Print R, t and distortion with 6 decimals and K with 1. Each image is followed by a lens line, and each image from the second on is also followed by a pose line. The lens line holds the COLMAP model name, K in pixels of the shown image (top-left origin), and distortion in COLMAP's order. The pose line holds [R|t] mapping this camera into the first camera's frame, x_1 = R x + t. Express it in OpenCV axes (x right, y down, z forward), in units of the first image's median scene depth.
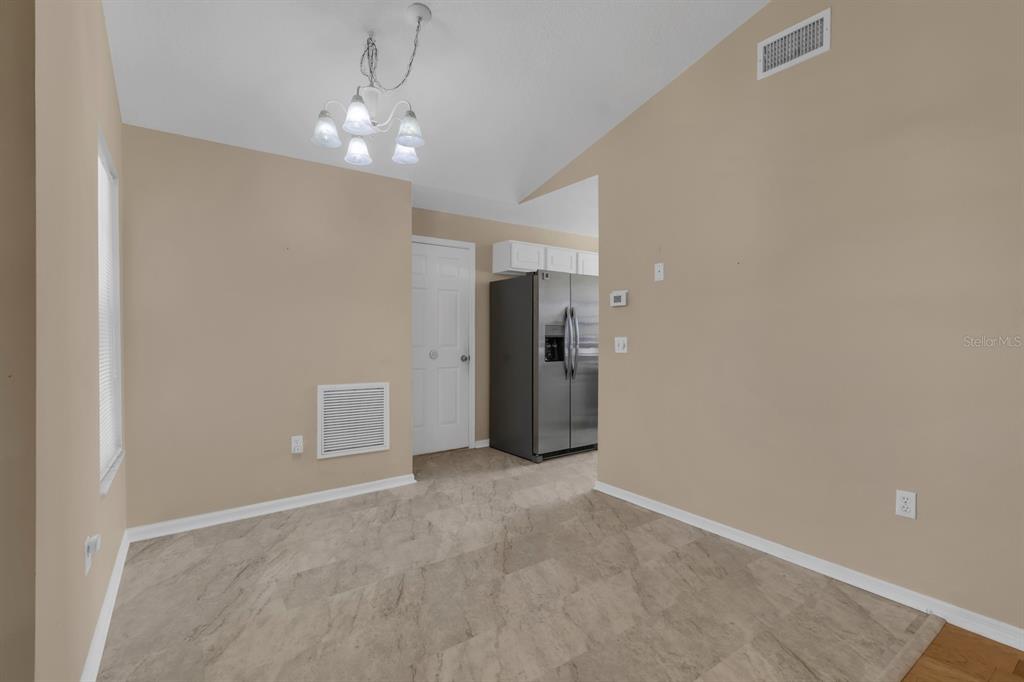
lens RADIAL K [[470.6, 0, 513.5], [0, 470.6, 337.4], [0, 0, 1]] dist [-0.000370, -0.000201]
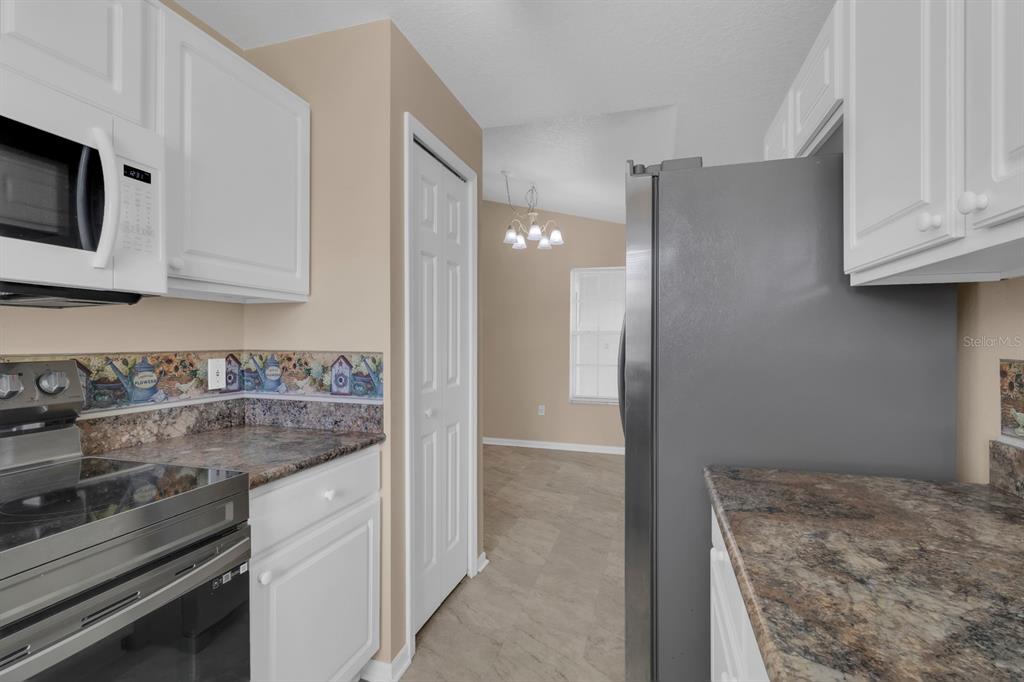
lens RADIAL K [[470.6, 0, 512.0], [0, 470.6, 339.5], [0, 0, 1]] dist [-0.000370, -0.000201]
pose [[-0.796217, 0.000707, -0.605010, 0.499473], [-0.002793, 0.999984, 0.004845, -0.019112], [0.605004, 0.005547, -0.796203, 1.382578]]
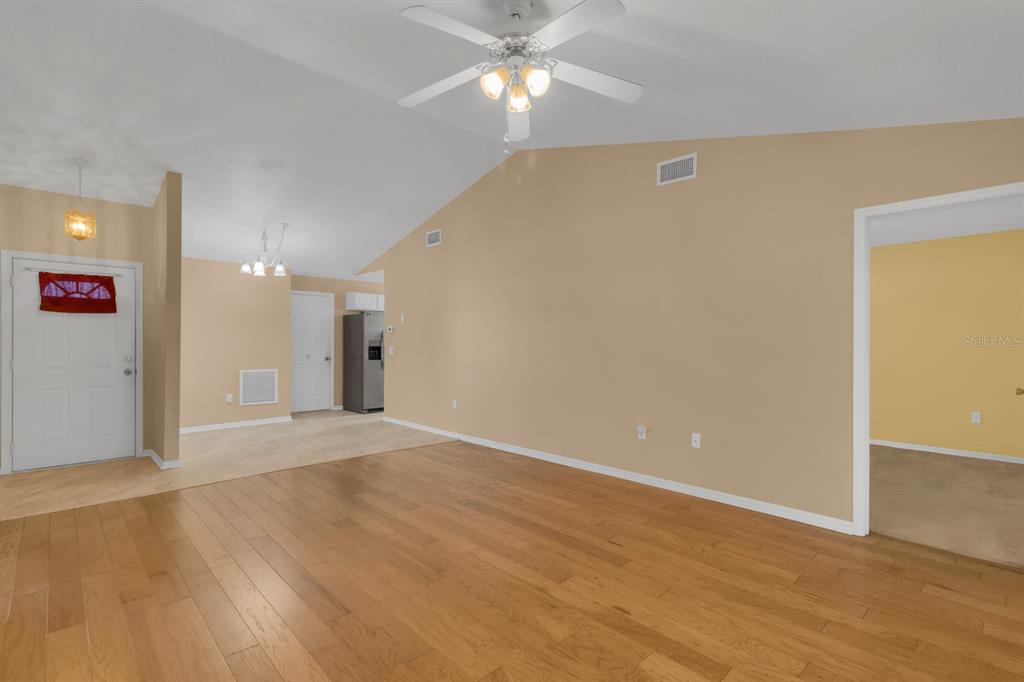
lens RADIAL K [[470.6, 0, 510.1], [0, 470.6, 344.3], [0, 0, 1]] dist [-0.000370, -0.000201]
pose [[0.989328, 0.004394, 0.145642, 0.358123], [-0.003779, 0.999983, -0.004502, -0.004430], [-0.145660, 0.003903, 0.989327, -0.955634]]
